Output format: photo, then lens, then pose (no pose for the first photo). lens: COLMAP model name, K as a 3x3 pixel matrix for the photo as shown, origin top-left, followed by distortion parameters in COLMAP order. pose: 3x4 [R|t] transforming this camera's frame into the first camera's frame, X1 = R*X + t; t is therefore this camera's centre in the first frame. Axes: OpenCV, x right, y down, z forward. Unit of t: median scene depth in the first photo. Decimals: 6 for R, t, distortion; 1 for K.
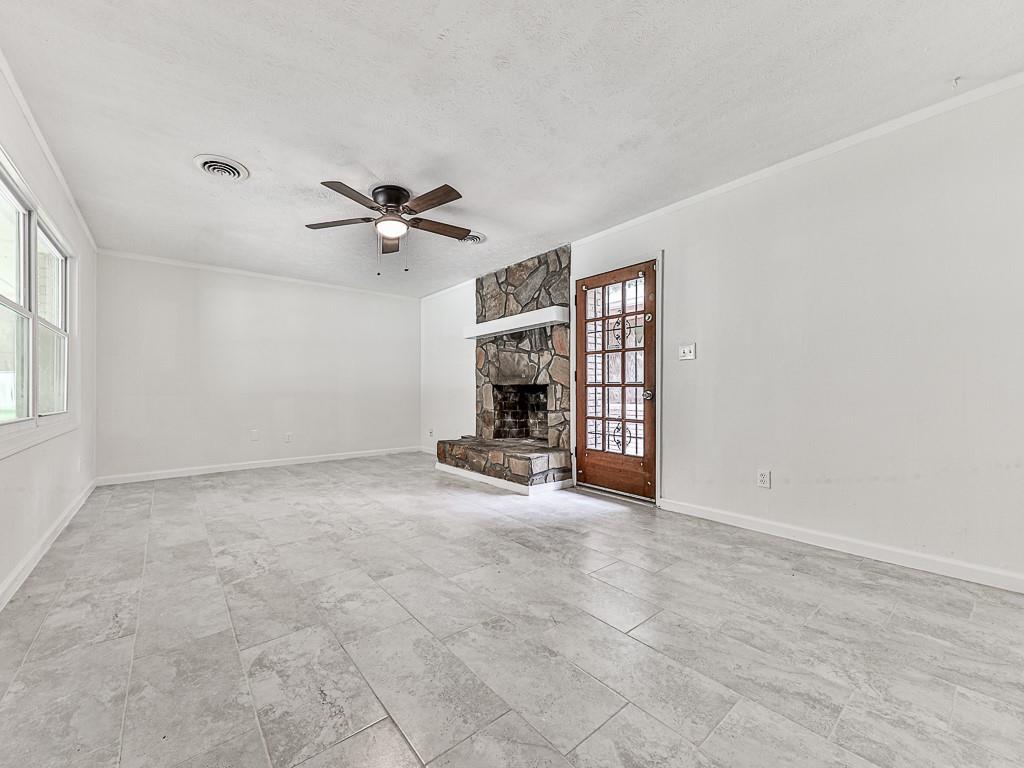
lens RADIAL K [[400.0, 0, 512.4], [0, 400.0, 389.7], [0, 0, 1]] dist [0.020565, -0.000116]
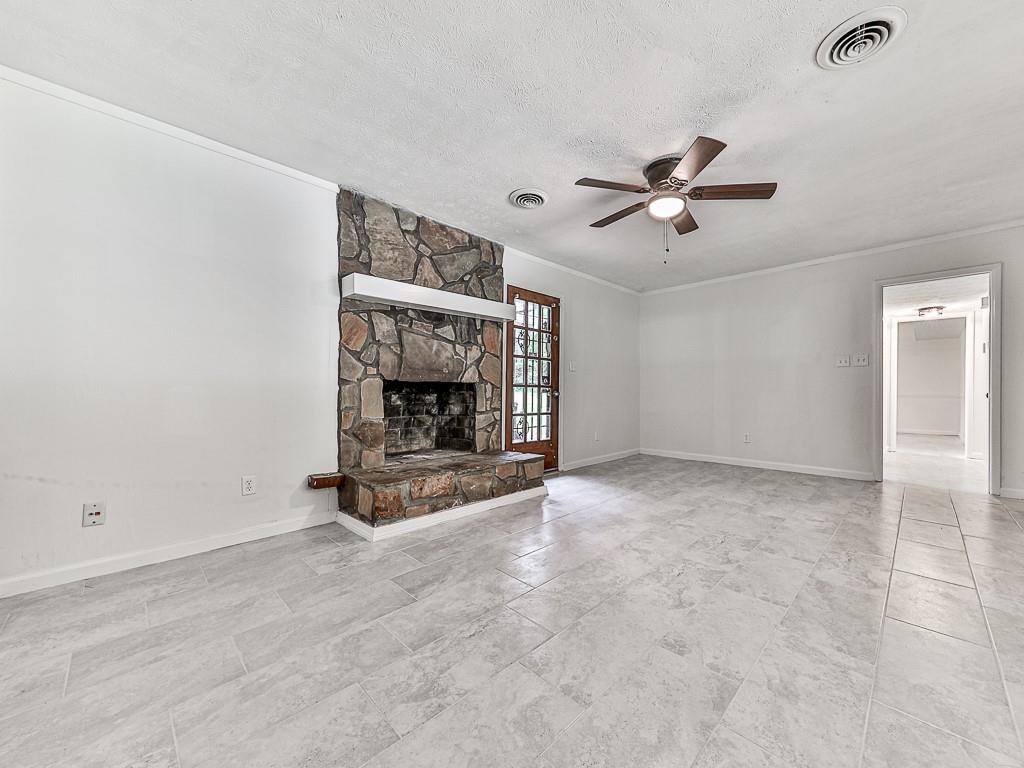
lens RADIAL K [[400.0, 0, 512.4], [0, 400.0, 389.7], [0, 0, 1]] dist [0.020565, -0.000116]
pose [[-0.075851, 0.004735, 0.997108, -0.847649], [-0.005887, 0.999969, -0.005197, 0.006133], [-0.997102, -0.006265, -0.075821, 1.025164]]
